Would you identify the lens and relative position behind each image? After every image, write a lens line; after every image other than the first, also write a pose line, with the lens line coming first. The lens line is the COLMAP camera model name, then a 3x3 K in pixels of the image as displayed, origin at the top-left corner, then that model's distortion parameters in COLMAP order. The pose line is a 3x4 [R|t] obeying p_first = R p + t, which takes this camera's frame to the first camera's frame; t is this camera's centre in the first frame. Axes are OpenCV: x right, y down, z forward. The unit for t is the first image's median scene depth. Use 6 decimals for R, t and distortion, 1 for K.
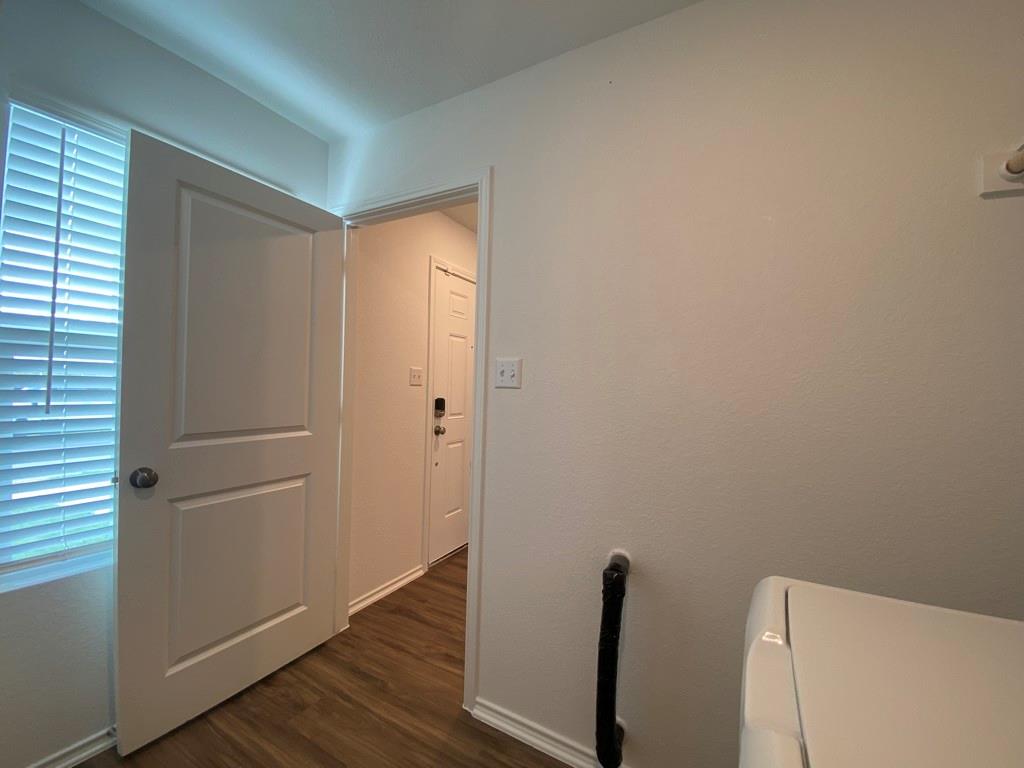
lens RADIAL K [[417.9, 0, 512.0], [0, 417.9, 384.0], [0, 0, 1]] dist [0.016661, -0.017734]
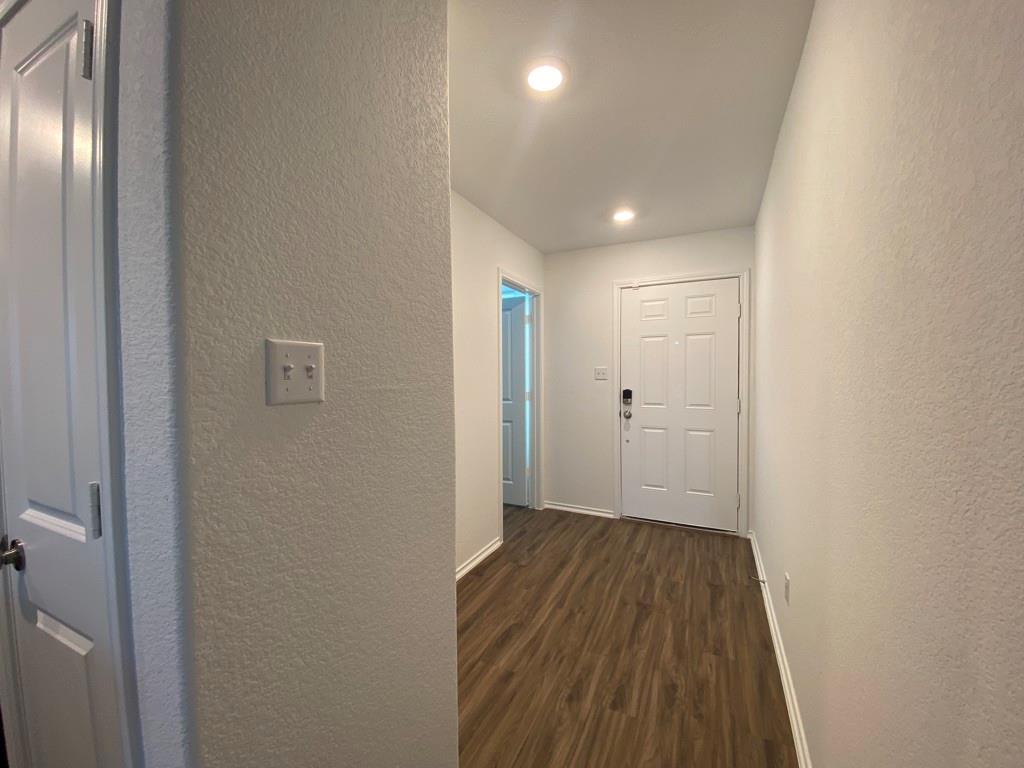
lens RADIAL K [[417.9, 0, 512.0], [0, 417.9, 384.0], [0, 0, 1]] dist [0.016661, -0.017734]
pose [[0.061957, 0.003407, -0.998073, 1.127287], [0.014611, 0.999884, 0.004321, 0.007273], [0.997972, -0.014851, 0.061900, 0.600191]]
